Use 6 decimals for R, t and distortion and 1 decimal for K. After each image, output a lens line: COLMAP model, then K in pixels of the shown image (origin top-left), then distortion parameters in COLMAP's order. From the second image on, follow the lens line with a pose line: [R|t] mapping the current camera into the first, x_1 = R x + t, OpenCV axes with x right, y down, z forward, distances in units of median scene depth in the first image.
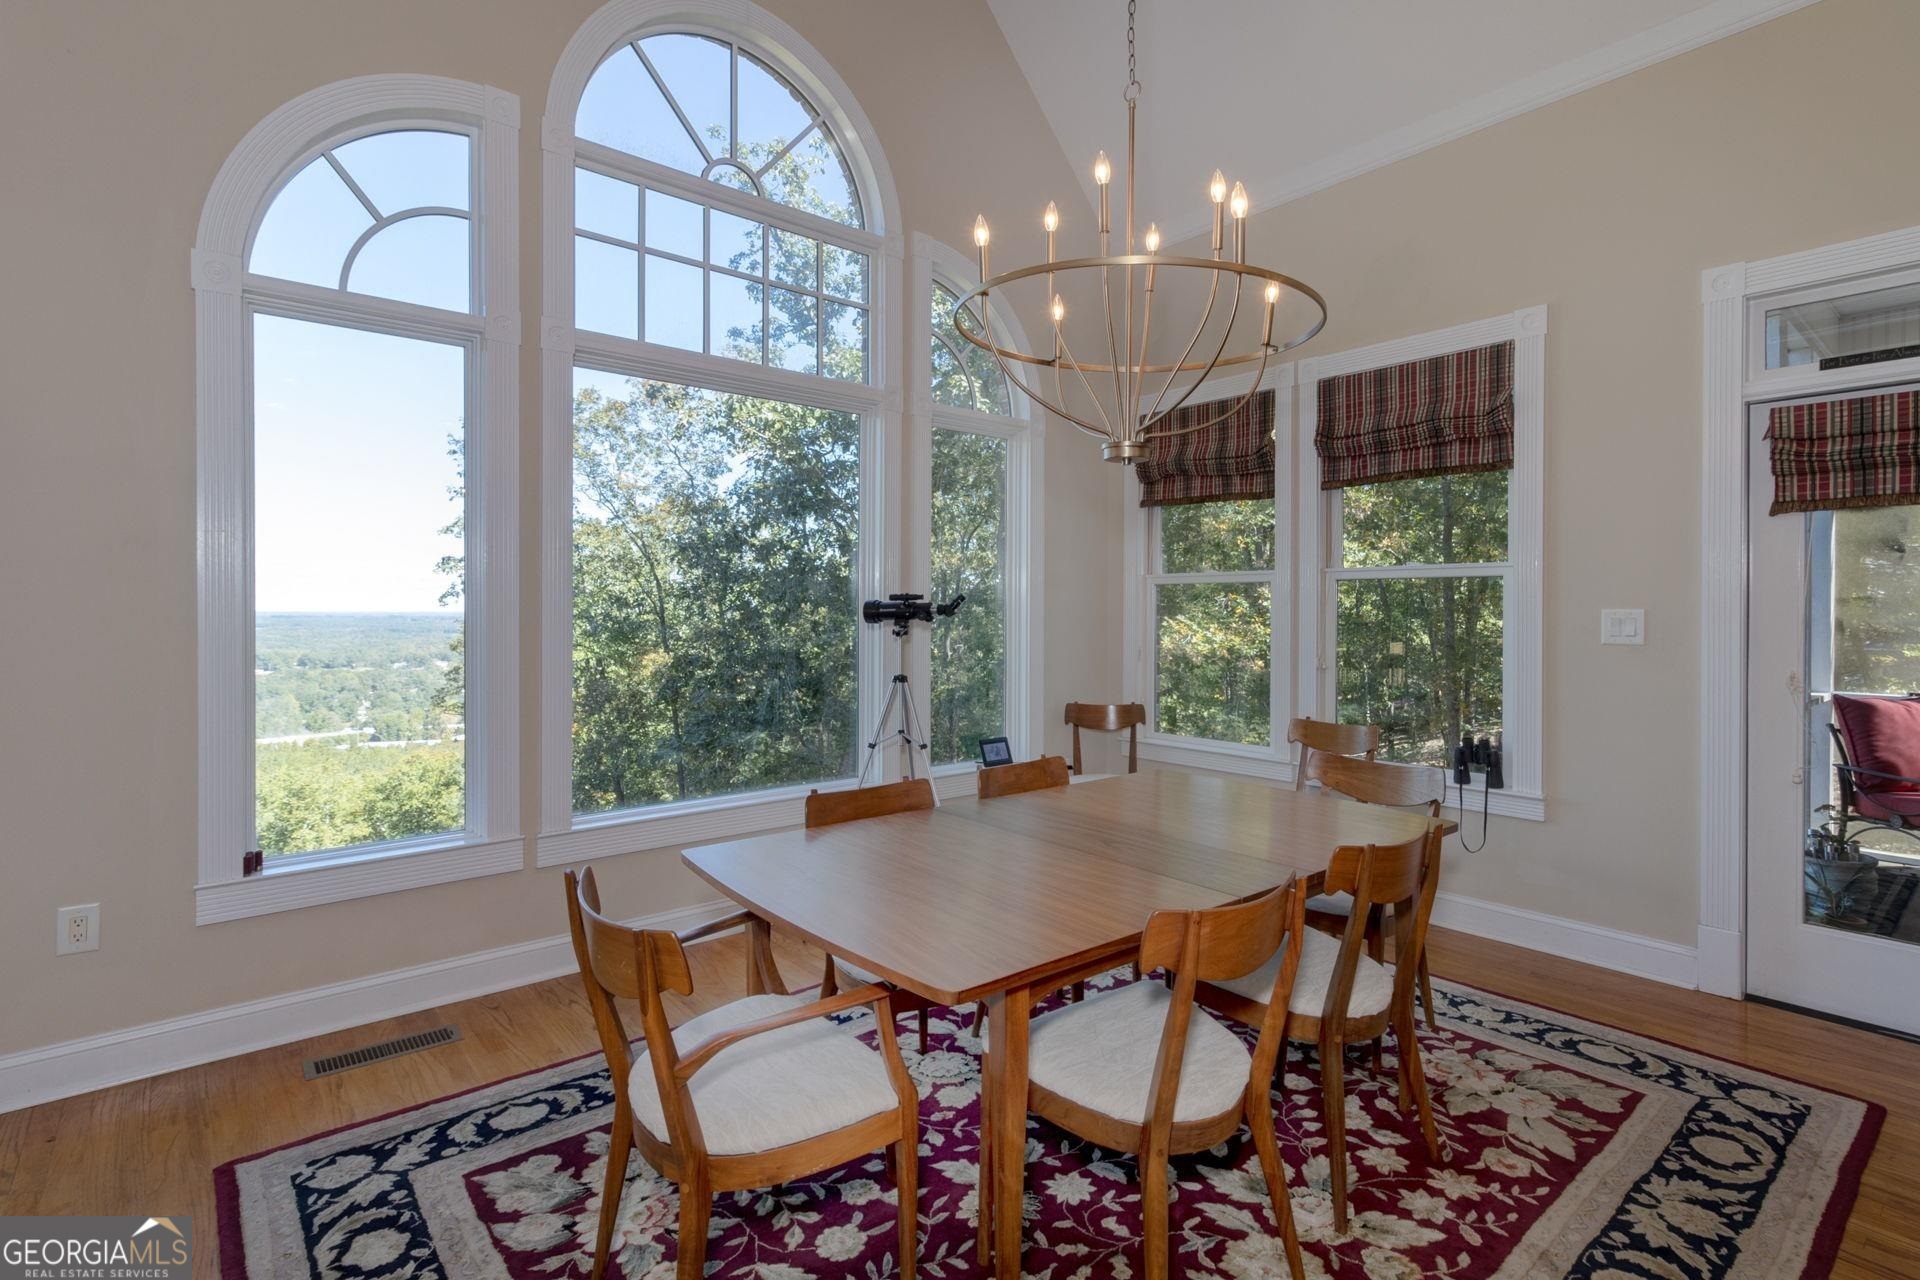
lens RADIAL K [[916.0, 0, 965.8], [0, 916.0, 633.5], [0, 0, 1]] dist [0.005285, -0.000138]
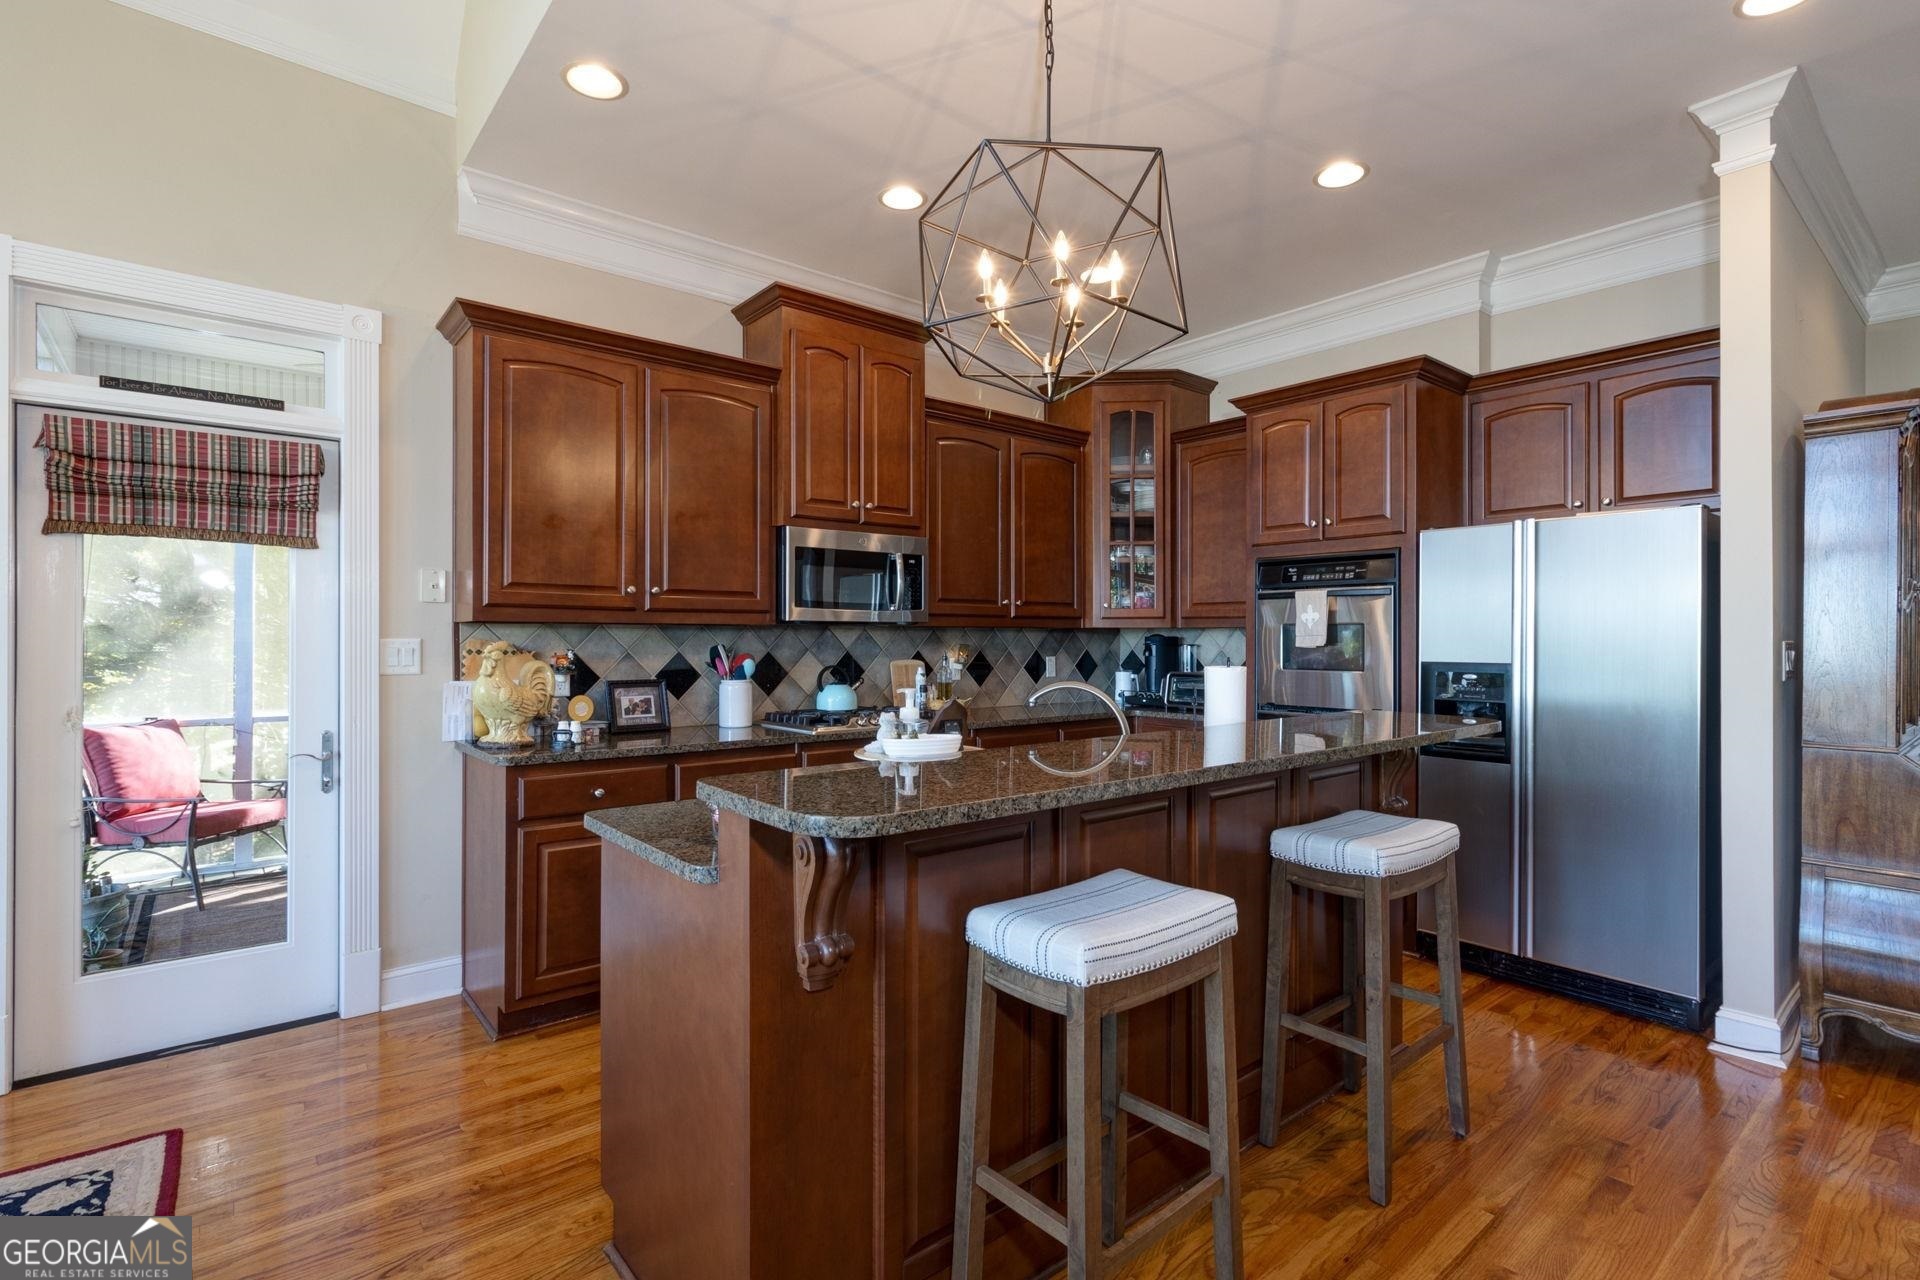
lens RADIAL K [[916.0, 0, 965.8], [0, 916.0, 633.5], [0, 0, 1]] dist [0.005285, -0.000138]
pose [[0.000849, 0.002296, 0.999997, -0.018177], [0.021163, 0.999773, -0.002313, -0.010841], [-0.999776, 0.021165, 0.000801, 0.113003]]
